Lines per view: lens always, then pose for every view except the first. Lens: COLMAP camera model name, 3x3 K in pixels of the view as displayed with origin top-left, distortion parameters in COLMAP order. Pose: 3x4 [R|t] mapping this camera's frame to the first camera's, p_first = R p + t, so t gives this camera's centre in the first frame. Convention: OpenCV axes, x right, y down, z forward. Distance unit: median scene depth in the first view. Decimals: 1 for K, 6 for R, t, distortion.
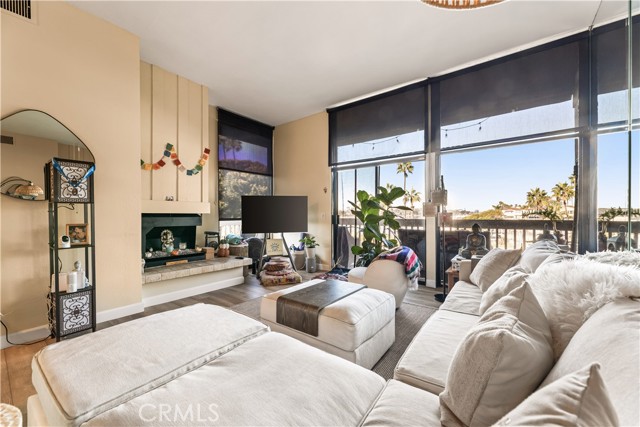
lens RADIAL K [[254.9, 0, 321.5], [0, 254.9, 215.1], [0, 0, 1]] dist [0.001315, 0.000194]
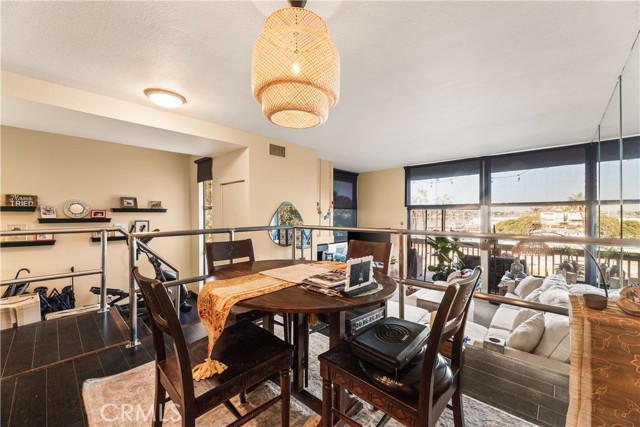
lens RADIAL K [[254.9, 0, 319.5], [0, 254.9, 214.2], [0, 0, 1]] dist [0.001315, 0.000194]
pose [[0.995174, 0.005234, -0.097988, -0.399603], [-0.005580, 0.999979, -0.003249, -0.185088], [0.097969, 0.003780, 0.995182, -0.606303]]
